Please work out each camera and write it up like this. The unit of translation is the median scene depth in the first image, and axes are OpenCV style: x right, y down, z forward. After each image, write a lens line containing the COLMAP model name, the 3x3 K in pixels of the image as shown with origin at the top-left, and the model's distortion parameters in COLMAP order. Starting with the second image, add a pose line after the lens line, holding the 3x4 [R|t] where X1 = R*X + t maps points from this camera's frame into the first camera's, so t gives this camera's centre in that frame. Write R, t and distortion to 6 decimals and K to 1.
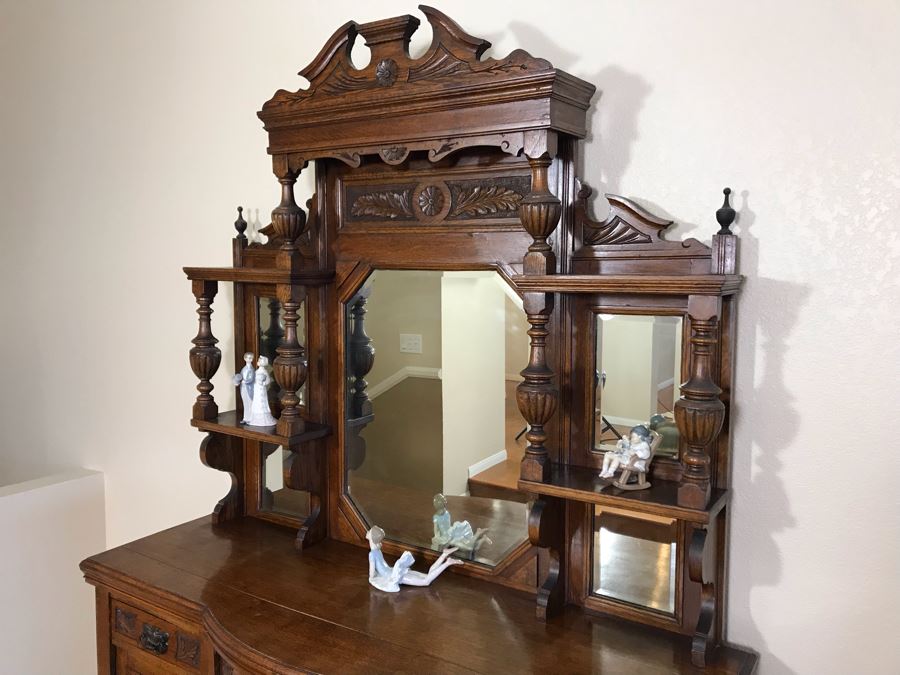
lens RADIAL K [[736.5, 0, 447.2], [0, 736.5, 331.0], [0, 0, 1]] dist [0.051473, -0.056221]
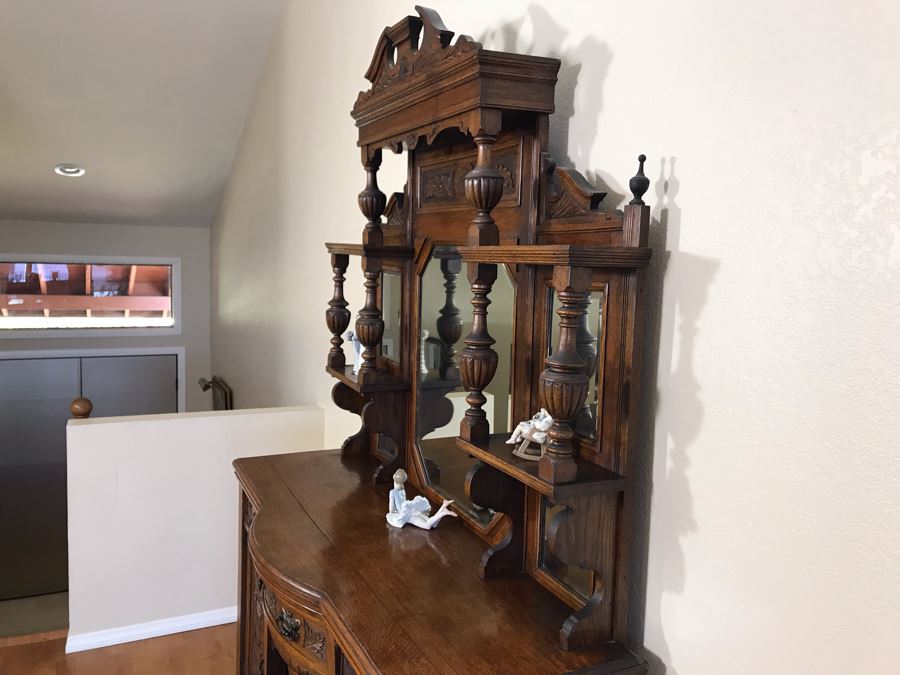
lens RADIAL K [[736.5, 0, 445.5], [0, 736.5, 330.1], [0, 0, 1]] dist [0.051473, -0.056221]
pose [[0.847061, 0.074730, -0.526216, 0.581174], [-0.074014, 0.997005, 0.022447, 0.021092], [0.526317, 0.019934, 0.850054, 0.071518]]
